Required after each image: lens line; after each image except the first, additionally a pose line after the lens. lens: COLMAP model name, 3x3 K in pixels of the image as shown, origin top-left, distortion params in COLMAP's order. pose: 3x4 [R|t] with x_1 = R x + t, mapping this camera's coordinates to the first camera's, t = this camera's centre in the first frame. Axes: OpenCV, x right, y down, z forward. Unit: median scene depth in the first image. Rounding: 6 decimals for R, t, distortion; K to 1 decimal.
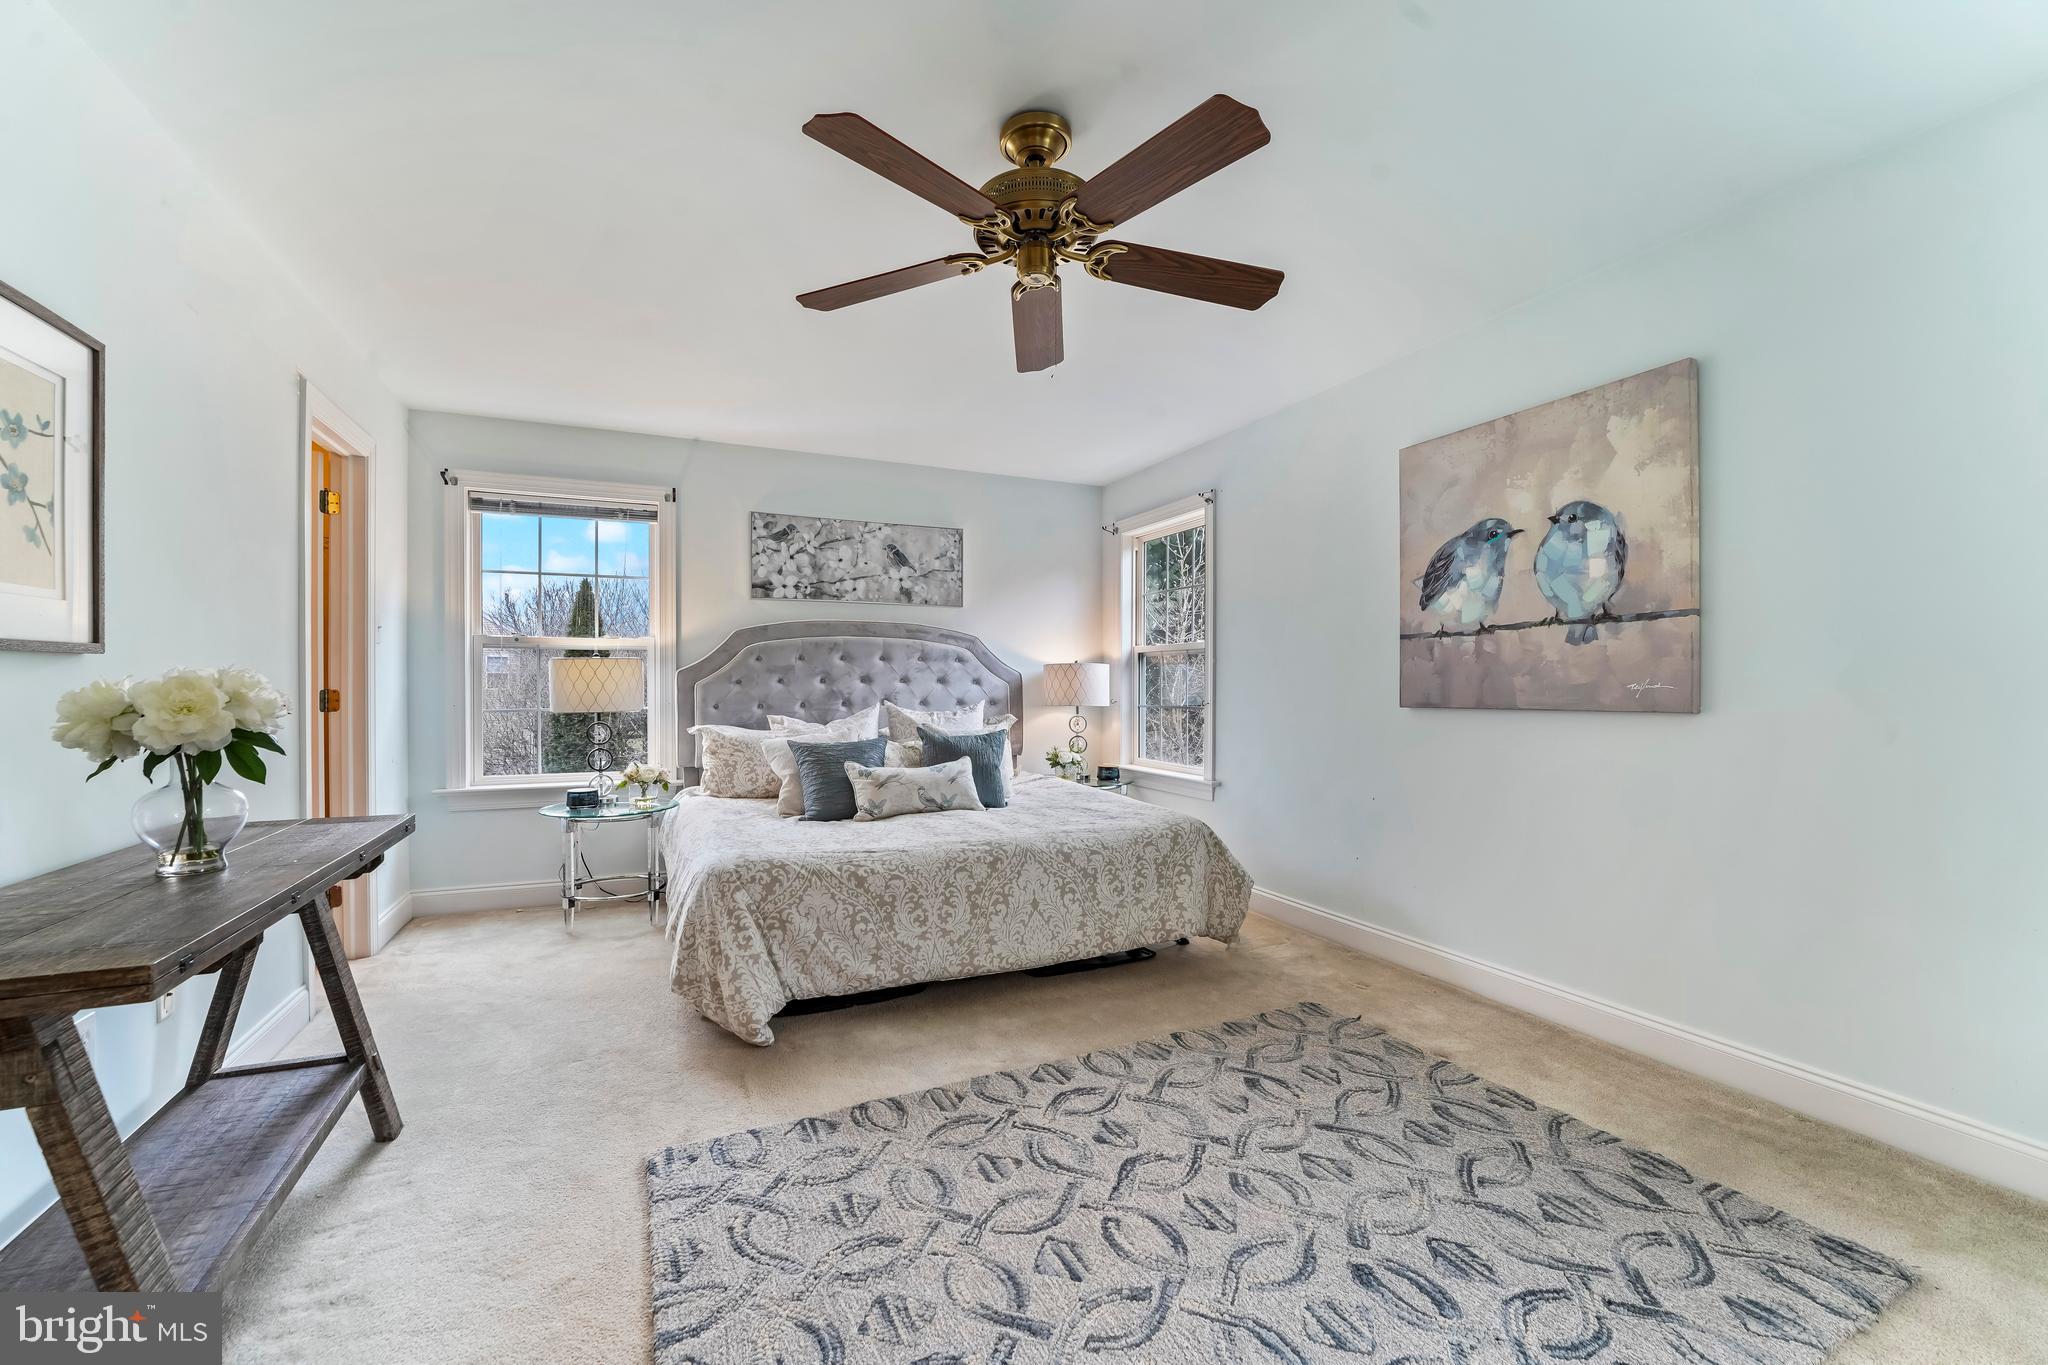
lens RADIAL K [[858.7, 0, 994.2], [0, 858.7, 694.8], [0, 0, 1]] dist [-0.018194, 0.000127]
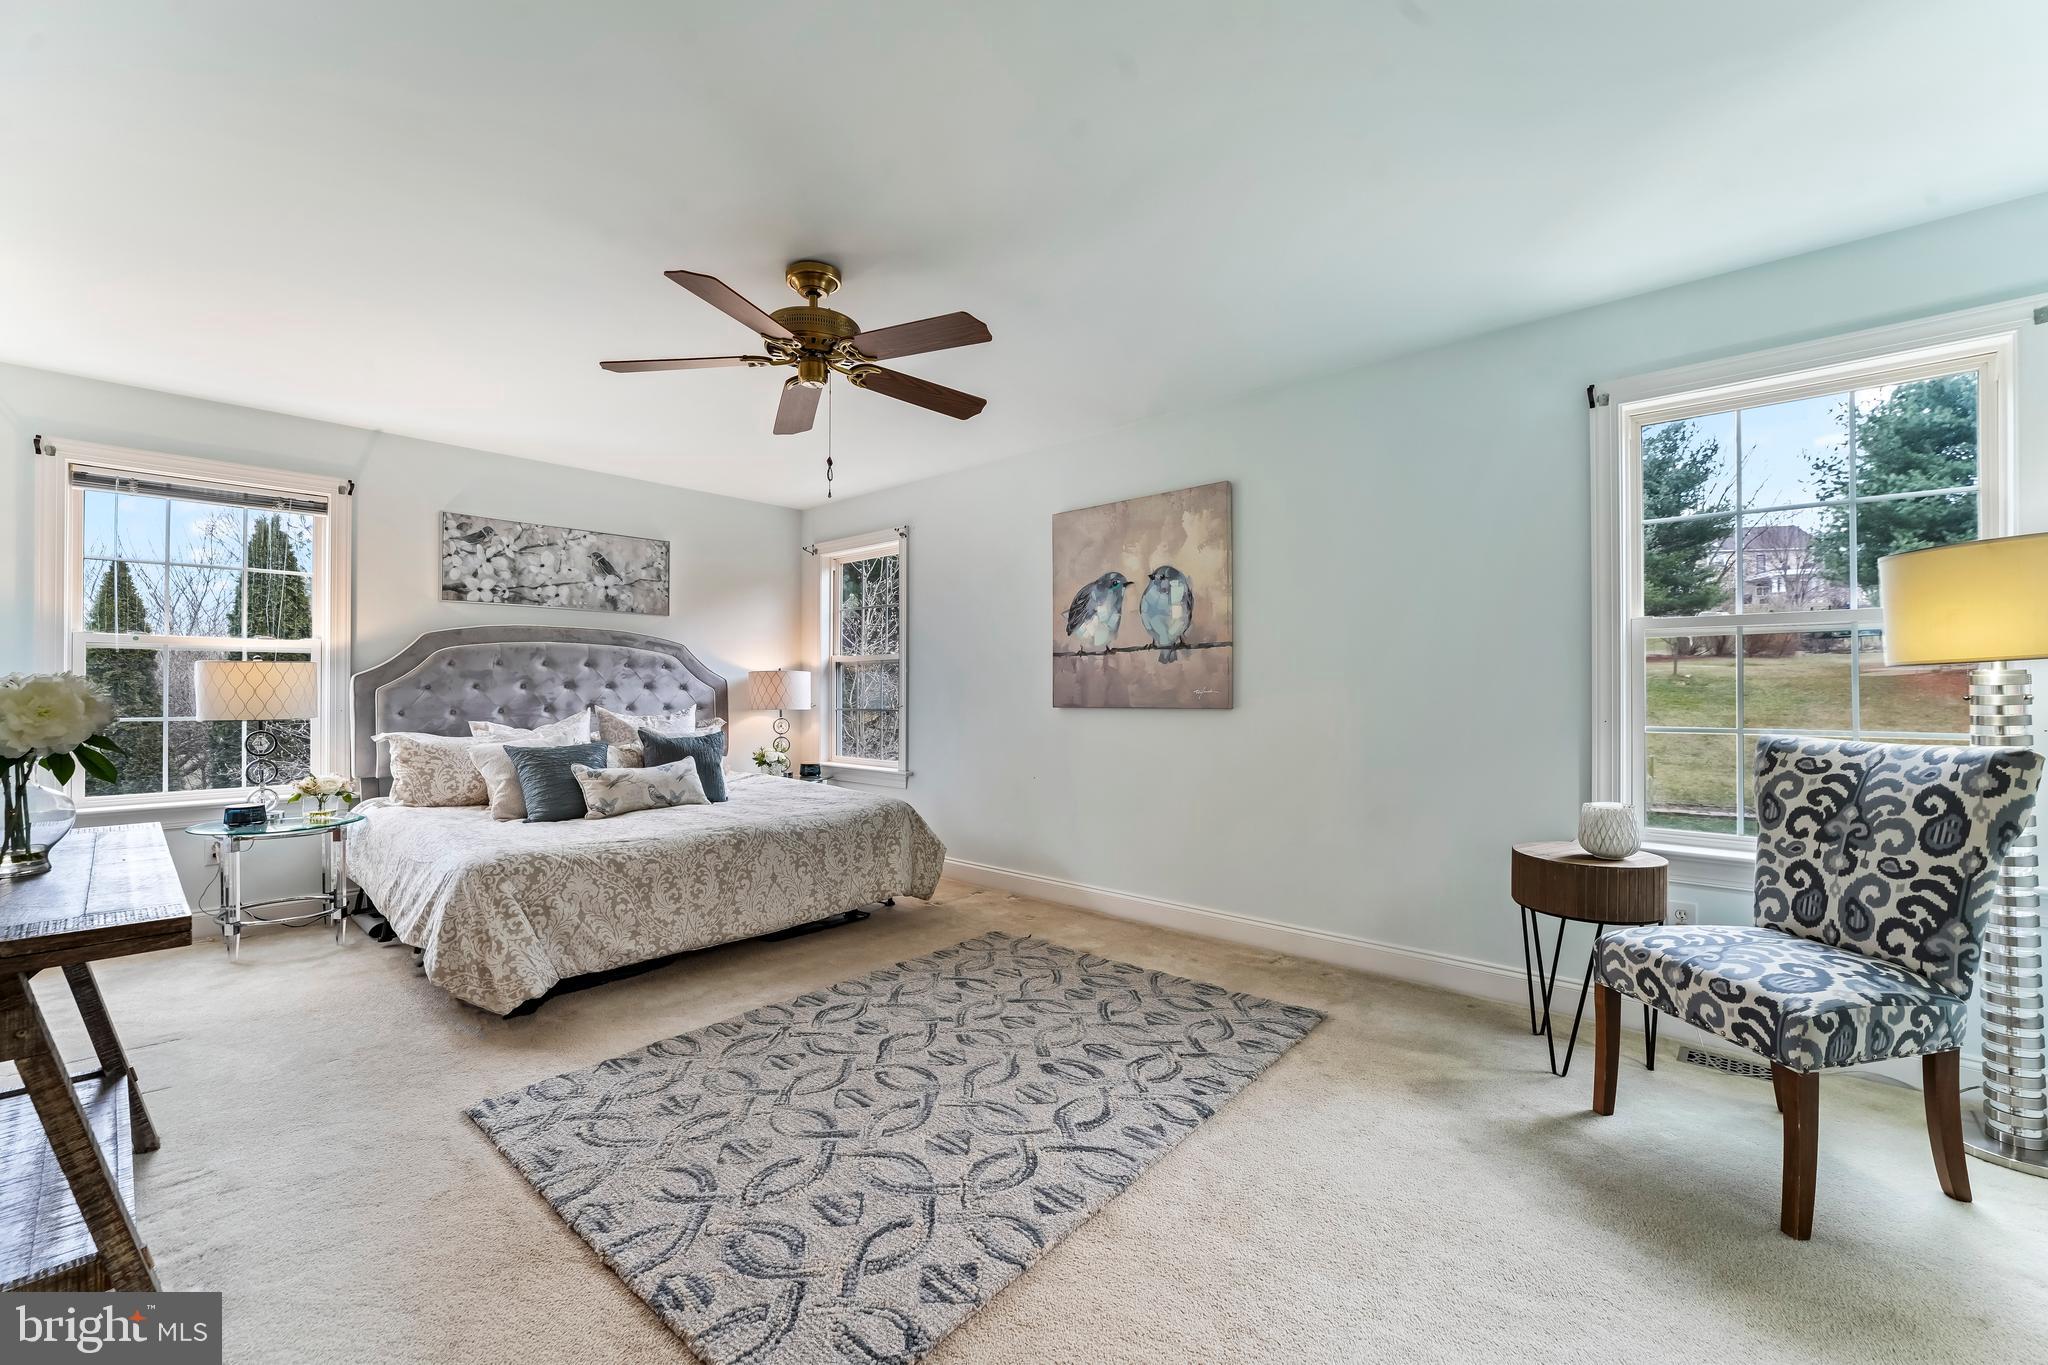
lens RADIAL K [[858.7, 0, 994.2], [0, 858.7, 694.8], [0, 0, 1]] dist [-0.018194, 0.000127]
pose [[0.923596, -0.002033, 0.383361, -0.146837], [0.004228, 0.999979, -0.004885, 0.001479], [-0.383343, 0.006133, 0.923586, -0.239075]]
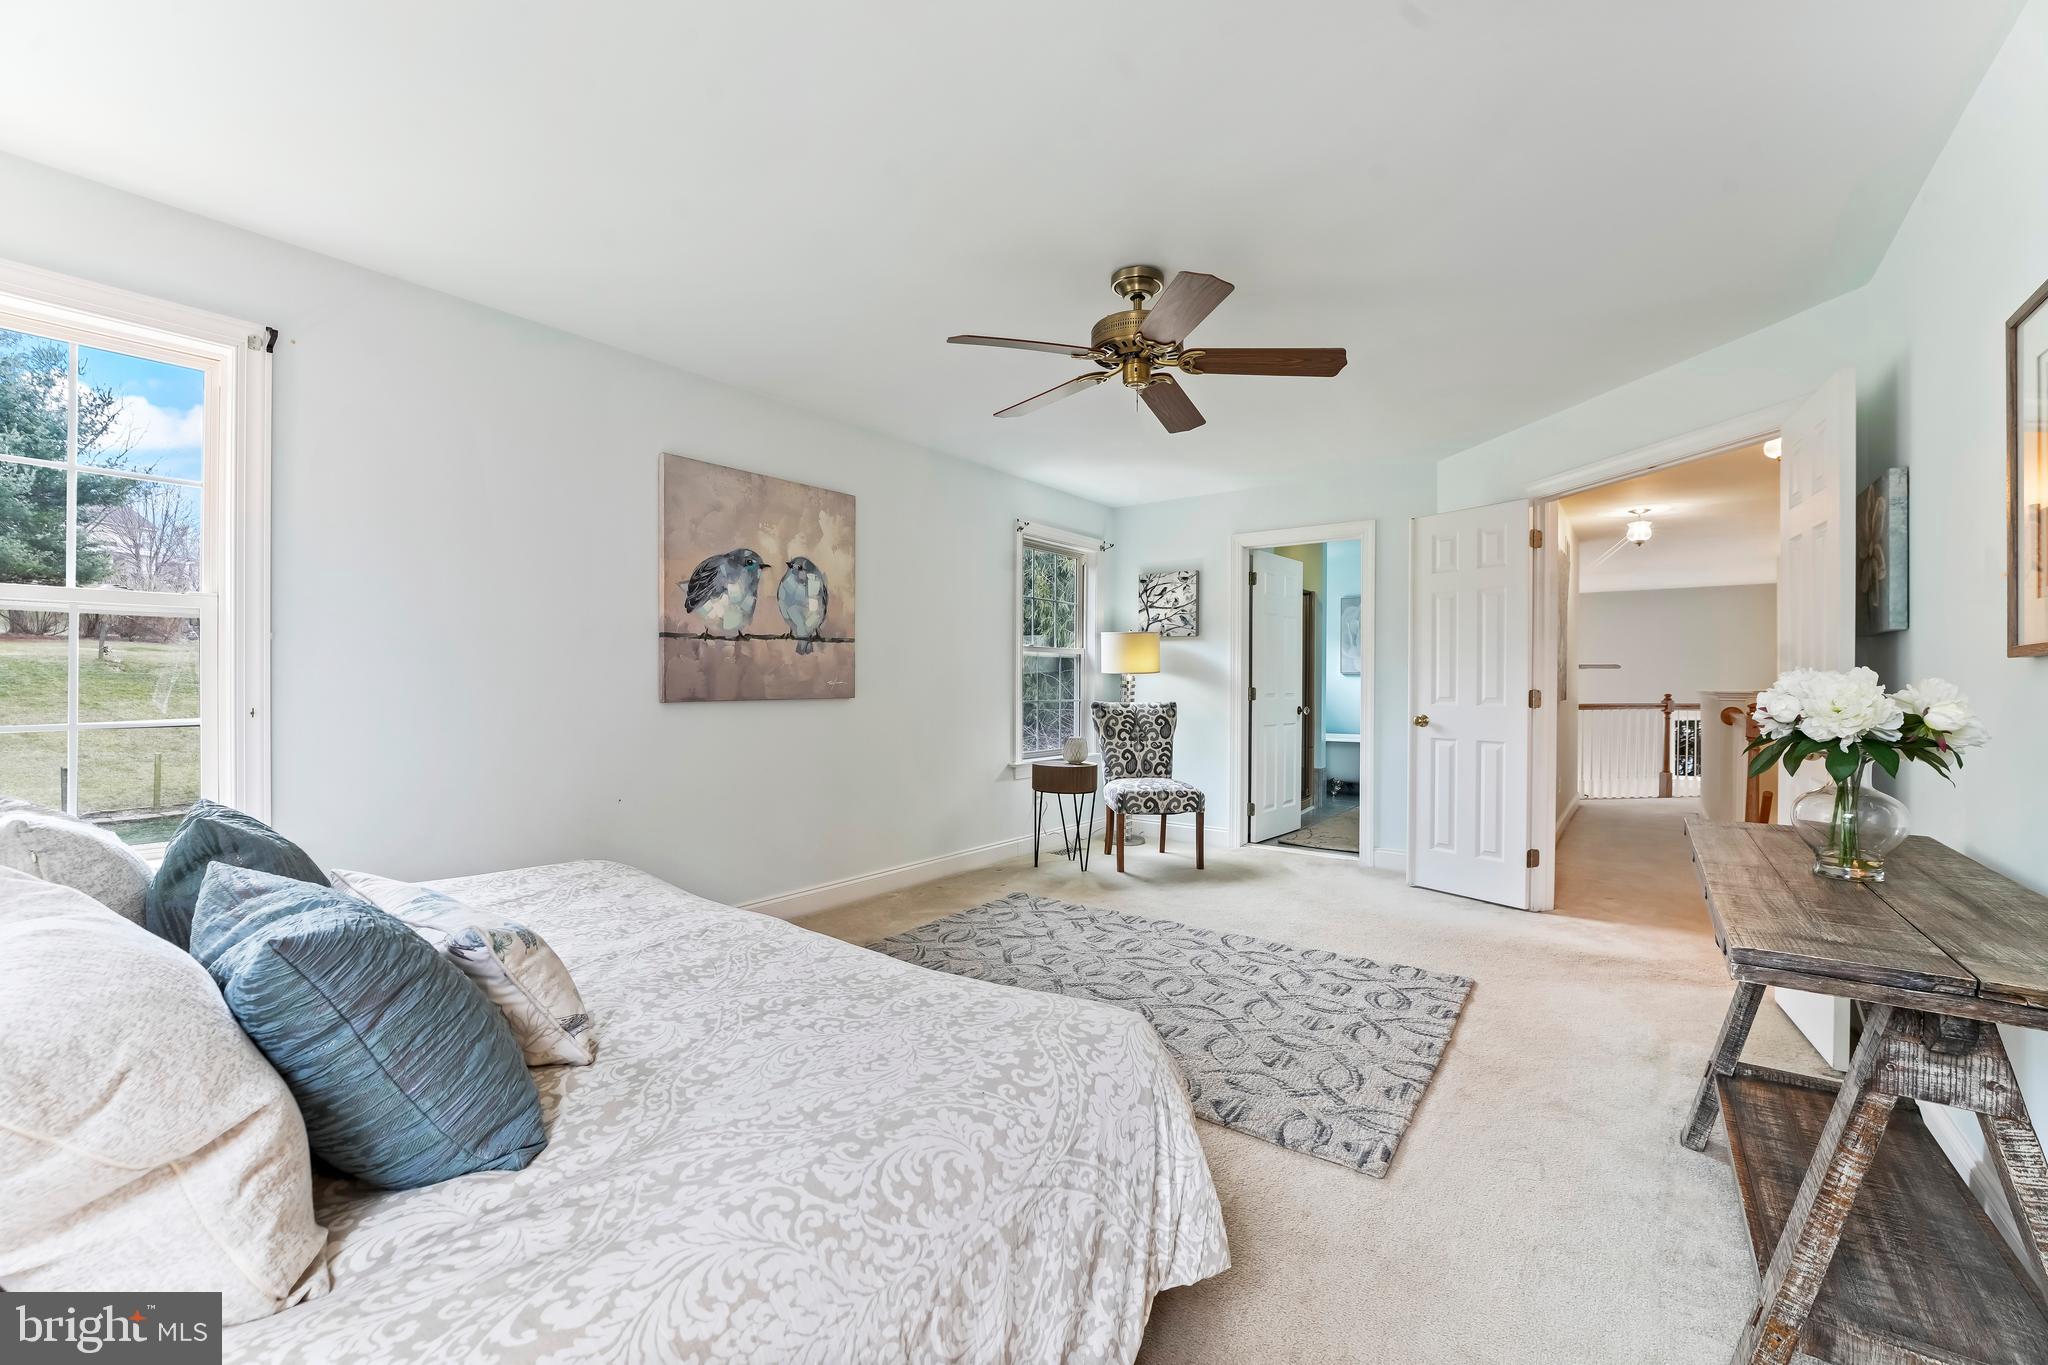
lens RADIAL K [[956.6, 0, 989.0], [0, 956.6, 688.4], [0, 0, 1]] dist [0.011386, 0.000122]
pose [[-0.534564, -0.013829, 0.845015, -0.837735], [-0.000440, 0.999871, 0.016084, -0.024719], [-0.845128, 0.008226, -0.534501, 1.510080]]
